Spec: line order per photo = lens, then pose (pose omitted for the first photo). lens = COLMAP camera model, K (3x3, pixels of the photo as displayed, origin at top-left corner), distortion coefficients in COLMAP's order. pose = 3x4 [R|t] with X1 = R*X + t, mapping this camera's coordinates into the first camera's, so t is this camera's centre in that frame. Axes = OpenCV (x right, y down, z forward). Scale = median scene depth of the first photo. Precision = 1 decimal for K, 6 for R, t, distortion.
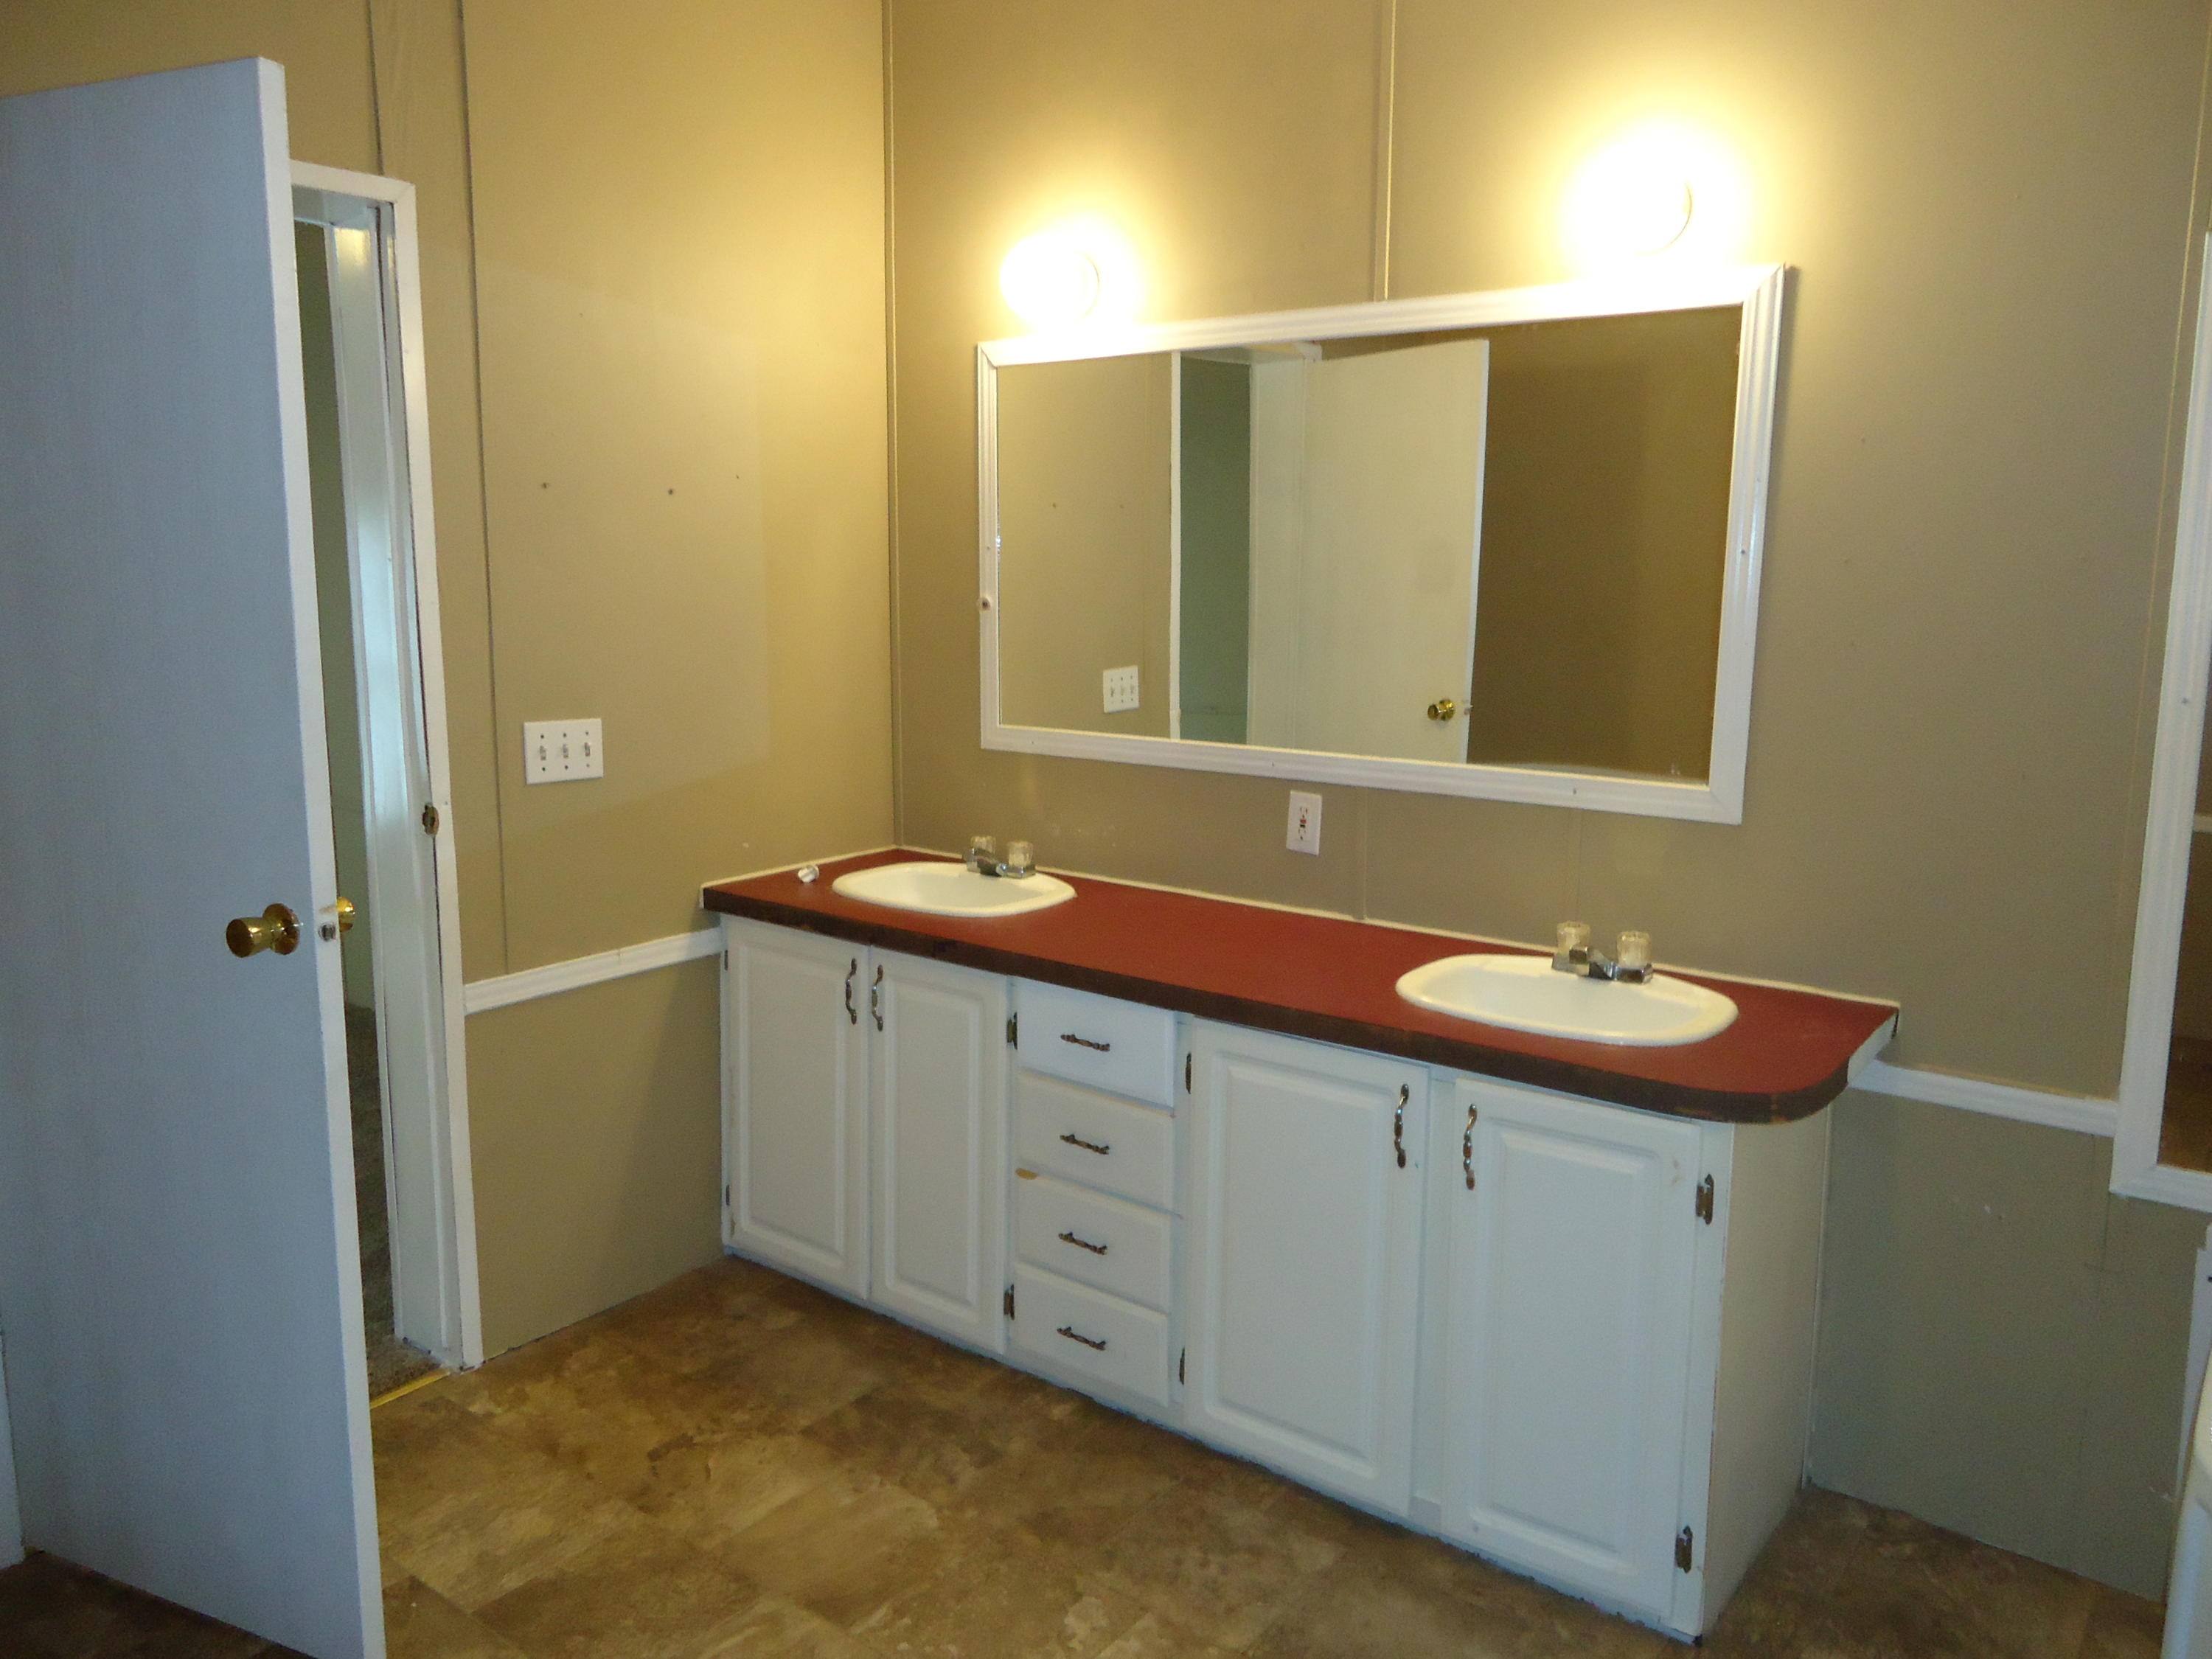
lens RADIAL K [[1613.0, 0, 1106.0], [0, 1613.0, 829.5], [0, 0, 1]] dist [-0.003940, 0.001233]
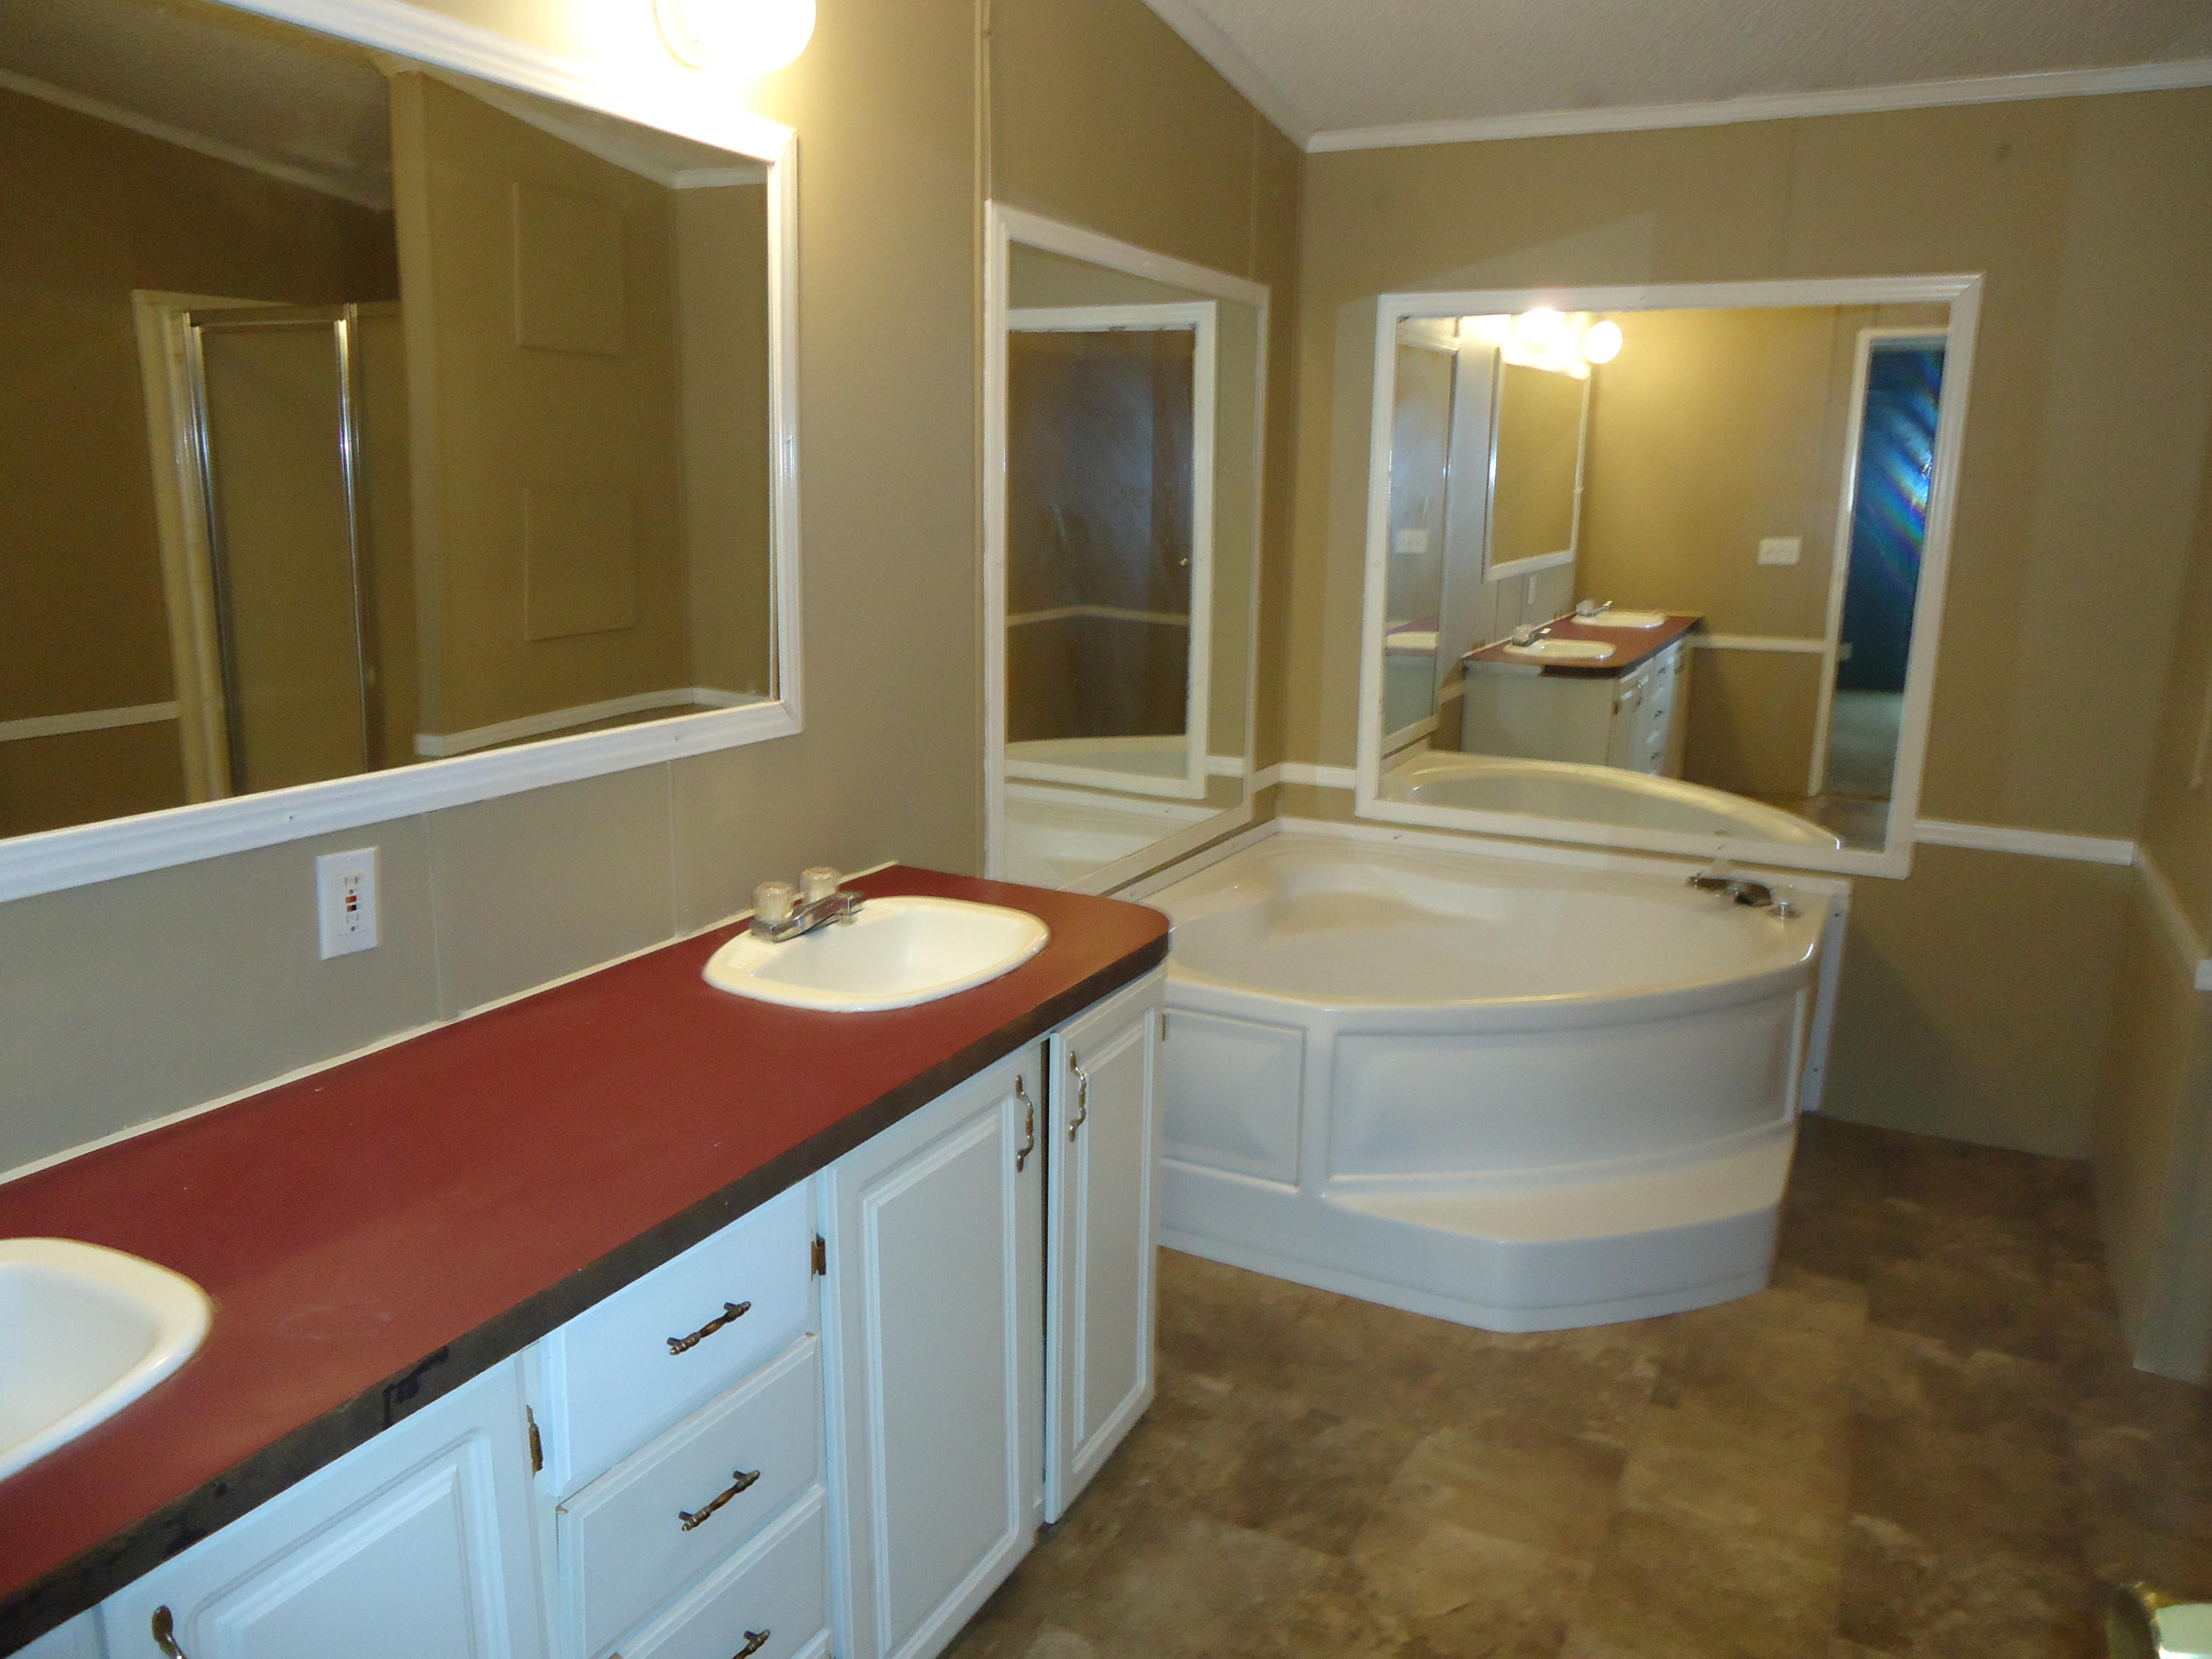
lens RADIAL K [[1613.0, 0, 1106.0], [0, 1613.0, 829.5], [0, 0, 1]] dist [-0.003940, 0.001233]
pose [[-0.183779, -0.221663, 0.957649, -0.593038], [0.141854, 0.958064, 0.248981, -0.168644], [-0.972678, 0.181604, -0.144628, 1.032261]]
